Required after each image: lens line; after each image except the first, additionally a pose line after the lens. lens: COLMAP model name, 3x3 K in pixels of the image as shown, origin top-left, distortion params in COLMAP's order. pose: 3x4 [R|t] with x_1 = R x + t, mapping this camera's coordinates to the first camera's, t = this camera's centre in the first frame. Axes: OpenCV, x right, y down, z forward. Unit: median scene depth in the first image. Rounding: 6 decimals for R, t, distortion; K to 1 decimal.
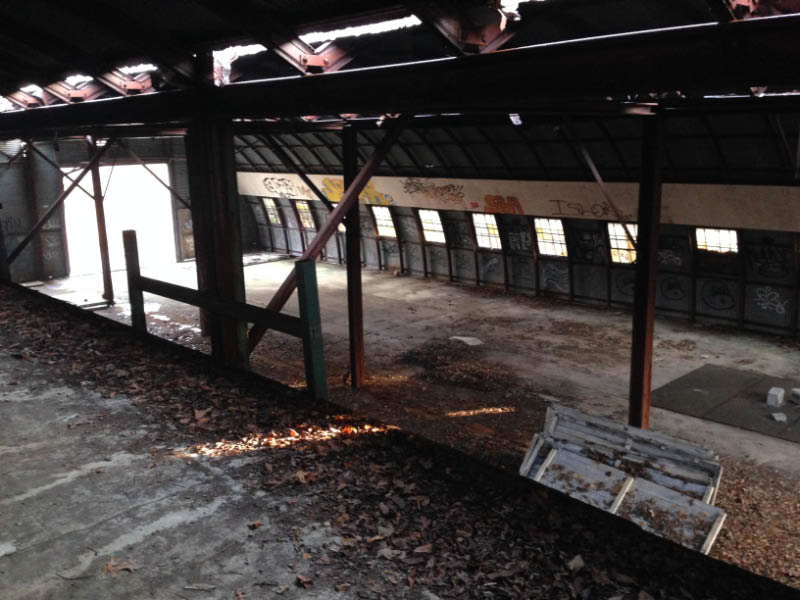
lens RADIAL K [[732.2, 0, 400.1], [0, 732.2, 300.1], [0, 0, 1]] dist [0.010404, 0.000000]
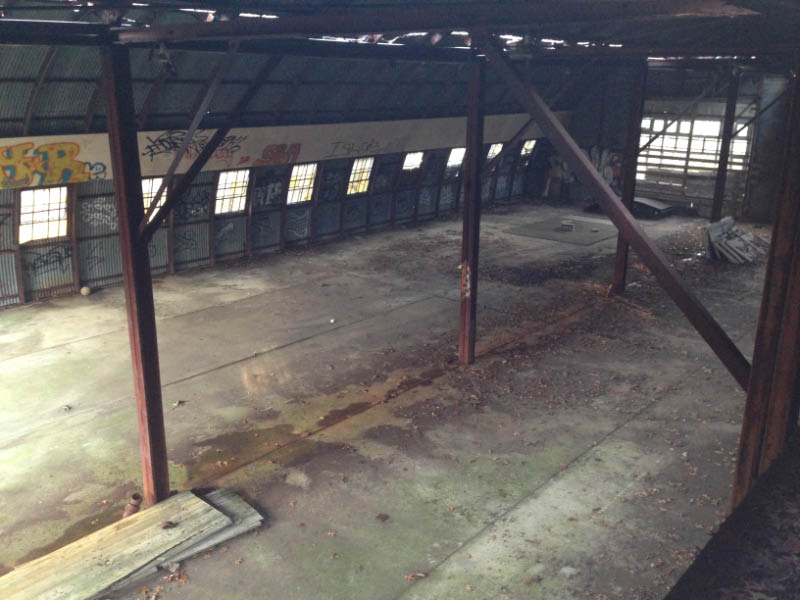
lens RADIAL K [[732.2, 0, 399.9], [0, 732.2, 298.7], [0, 0, 1]] dist [0.010404, 0.000000]
pose [[-0.111051, -0.244660, 0.963229, -0.734871], [0.210511, 0.941439, 0.263395, -0.160164], [-0.971264, 0.232020, -0.053044, 0.903421]]
